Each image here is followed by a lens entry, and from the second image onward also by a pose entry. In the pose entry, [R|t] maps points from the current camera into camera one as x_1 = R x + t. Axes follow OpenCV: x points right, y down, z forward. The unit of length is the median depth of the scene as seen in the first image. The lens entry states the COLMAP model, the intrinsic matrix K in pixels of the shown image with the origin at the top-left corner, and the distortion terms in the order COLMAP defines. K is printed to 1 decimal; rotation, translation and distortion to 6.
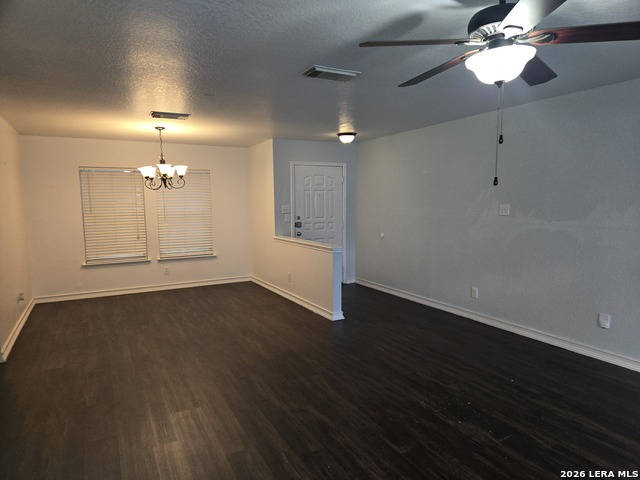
lens RADIAL K [[426.8, 0, 323.9], [0, 426.8, 241.2], [0, 0, 1]] dist [0.065004, -0.054657]
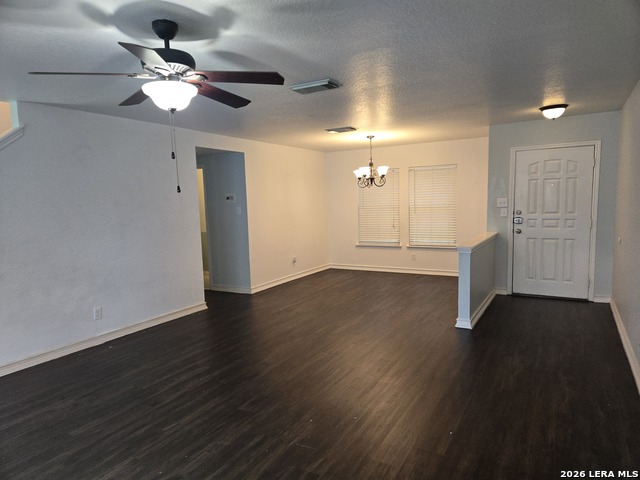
lens RADIAL K [[426.8, 0, 318.0], [0, 426.8, 242.8], [0, 0, 1]] dist [0.065004, -0.054657]
pose [[0.520398, 0.082193, -0.849959, 0.500247], [-0.057279, 0.996475, 0.061292, -0.025440], [0.852001, 0.016789, 0.523272, 0.210139]]
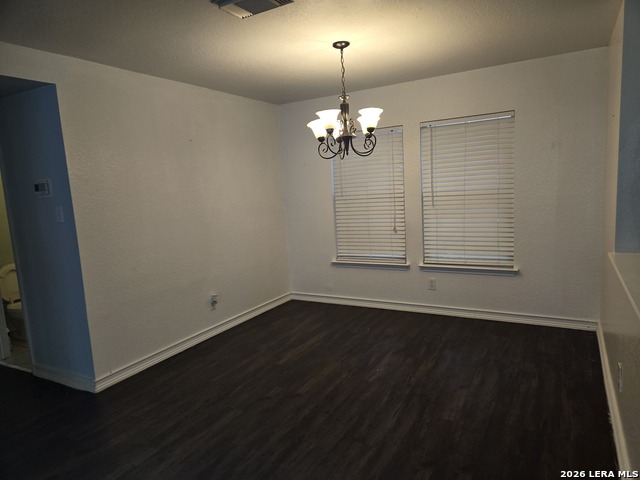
lens RADIAL K [[426.8, 0, 322.6], [0, 426.8, 241.4], [0, 0, 1]] dist [0.065004, -0.054657]
pose [[0.532430, 0.092169, -0.841441, 0.081280], [-0.029989, 0.995484, 0.090066, -0.051305], [0.845942, -0.022720, 0.532790, 0.573613]]
